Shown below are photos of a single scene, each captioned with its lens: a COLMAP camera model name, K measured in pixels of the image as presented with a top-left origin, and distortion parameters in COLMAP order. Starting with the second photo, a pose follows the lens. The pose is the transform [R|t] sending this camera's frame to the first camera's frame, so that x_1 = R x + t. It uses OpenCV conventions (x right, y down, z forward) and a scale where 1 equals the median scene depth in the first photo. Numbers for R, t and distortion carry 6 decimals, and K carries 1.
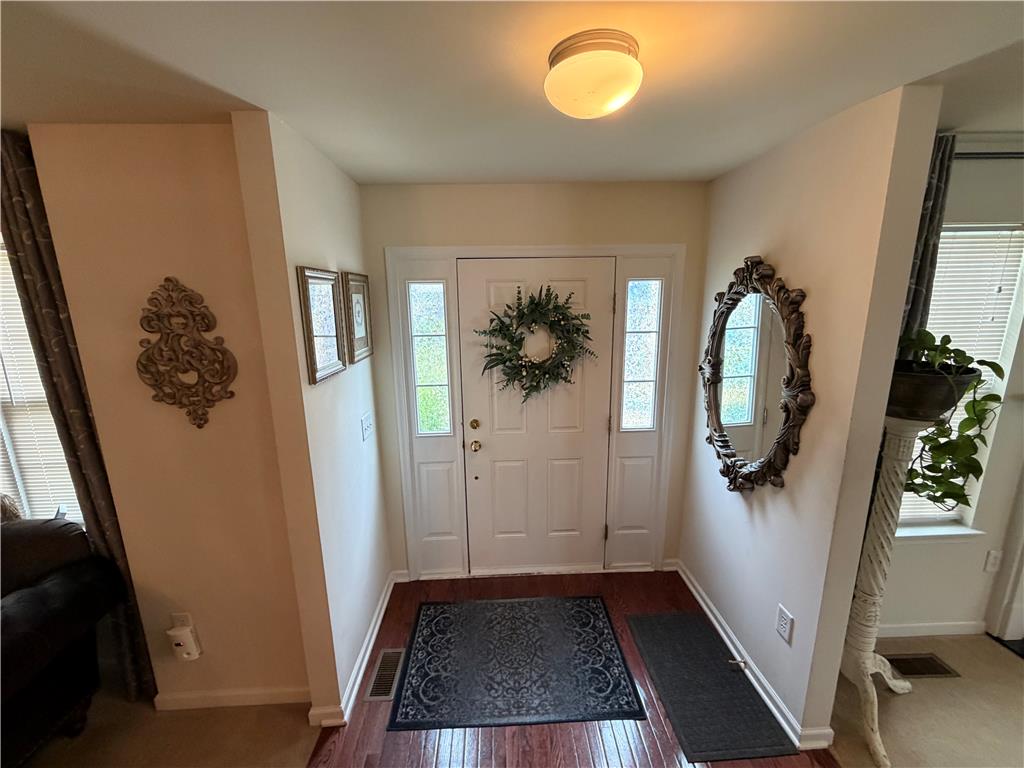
lens RADIAL K [[411.9, 0, 512.0], [0, 411.9, 384.0], [0, 0, 1]] dist [0.001149, 0.000001]
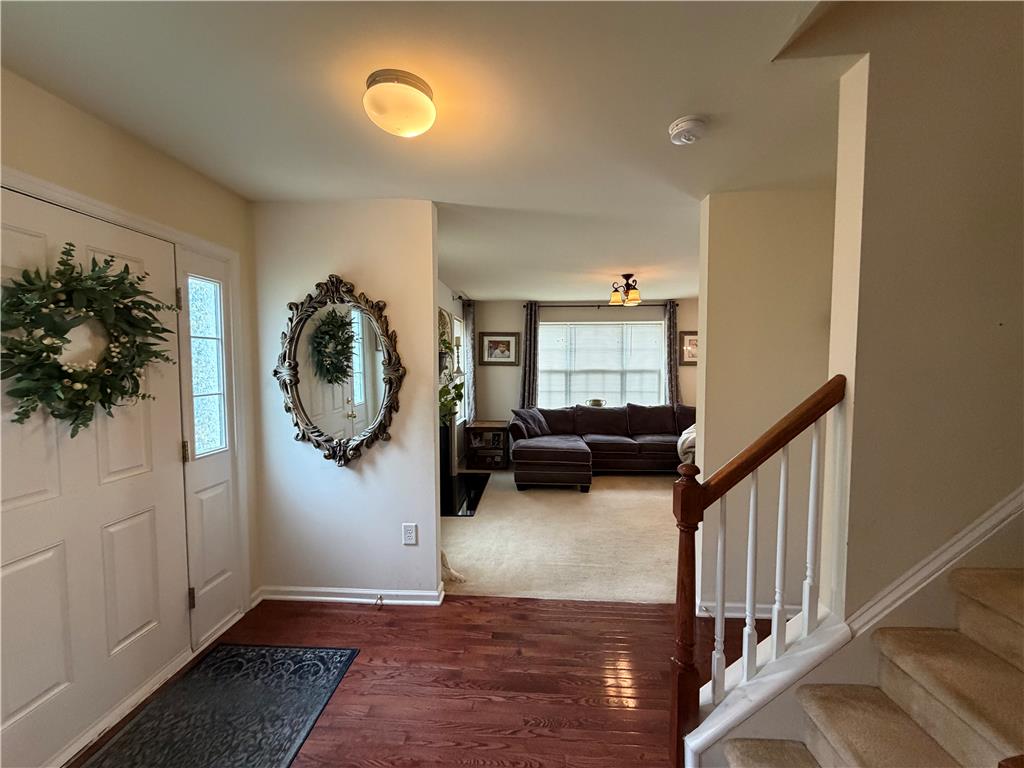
lens RADIAL K [[407.9, 0, 512.0], [0, 407.9, 384.0], [0, 0, 1]] dist [-0.001607, -0.000361]
pose [[0.100700, -0.036842, 0.994234, -0.545747], [0.208012, 0.978009, 0.015172, 0.104673], [-0.972929, 0.205285, 0.106149, 0.328837]]
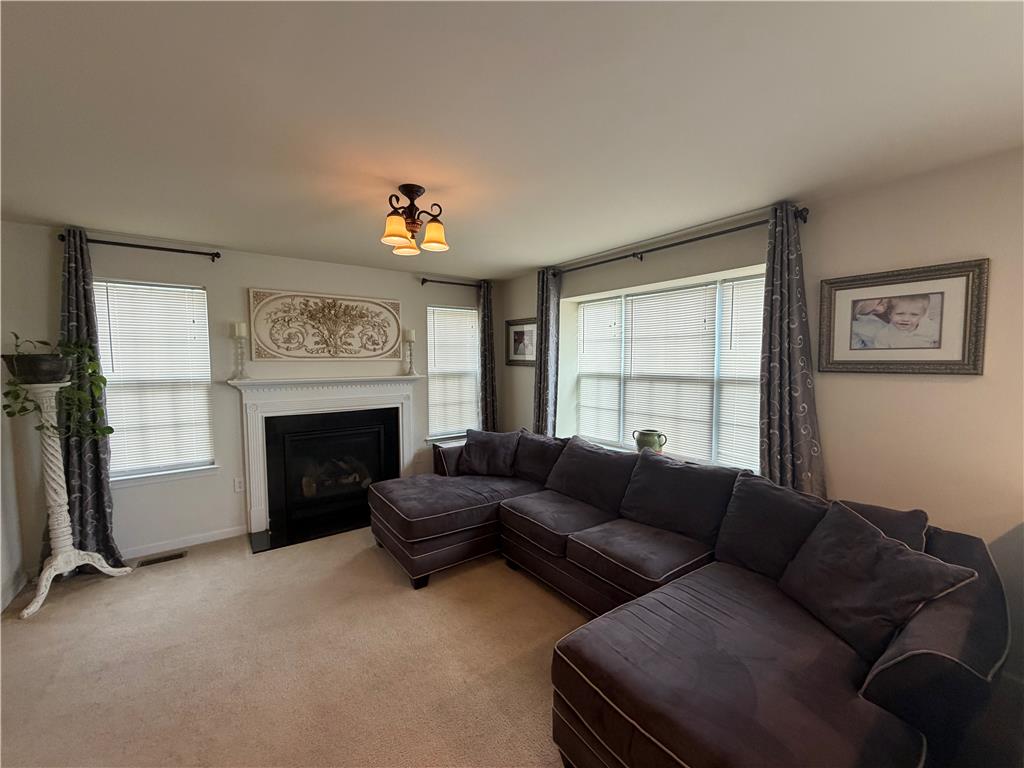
lens RADIAL K [[407.9, 0, 512.0], [0, 407.9, 384.0], [0, 0, 1]] dist [-0.001607, -0.000361]
pose [[0.827738, -0.024263, 0.560589, 1.158294], [0.109603, 0.986811, -0.119123, 0.340497], [-0.550306, 0.160045, 0.819481, -0.986779]]
